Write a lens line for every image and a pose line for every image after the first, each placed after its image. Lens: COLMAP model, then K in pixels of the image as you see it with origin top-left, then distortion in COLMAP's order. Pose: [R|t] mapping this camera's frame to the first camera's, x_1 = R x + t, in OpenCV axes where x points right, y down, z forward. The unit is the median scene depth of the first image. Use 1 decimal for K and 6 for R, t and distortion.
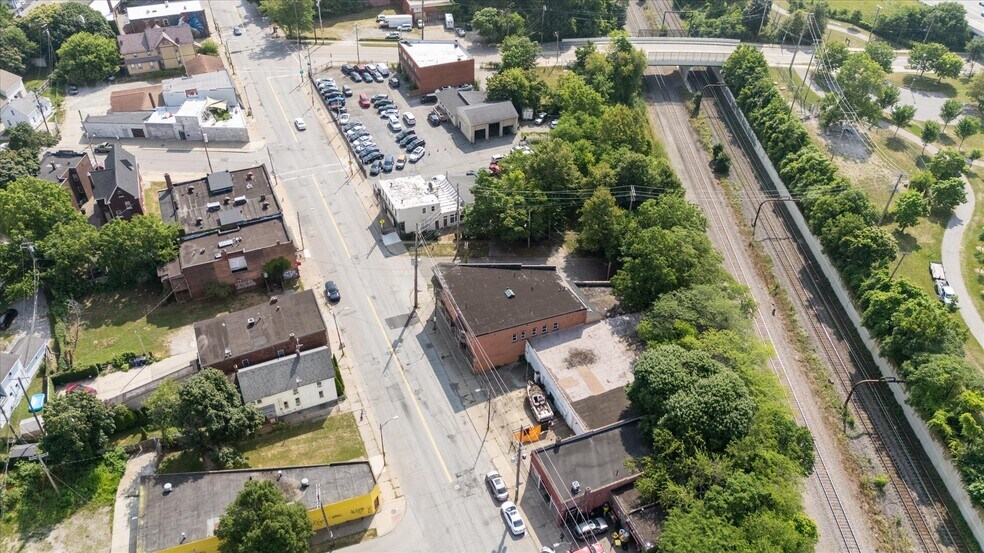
lens RADIAL K [[719.2, 0, 492.0], [0, 719.2, 276.5], [0, 0, 1]] dist [0.088873, -0.099501]
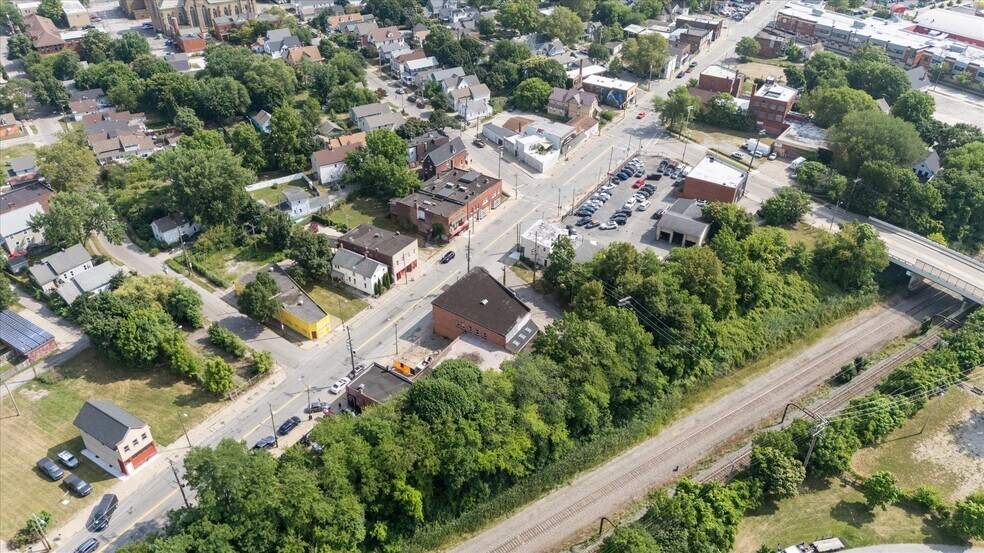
lens RADIAL K [[719.2, 0, 492.0], [0, 719.2, 276.5], [0, 0, 1]] dist [0.088873, -0.099501]
pose [[0.556833, 0.459200, -0.692151, 0.690143], [-0.534230, 0.836063, 0.124891, -0.141639], [0.636032, 0.300224, 0.710865, -0.003362]]
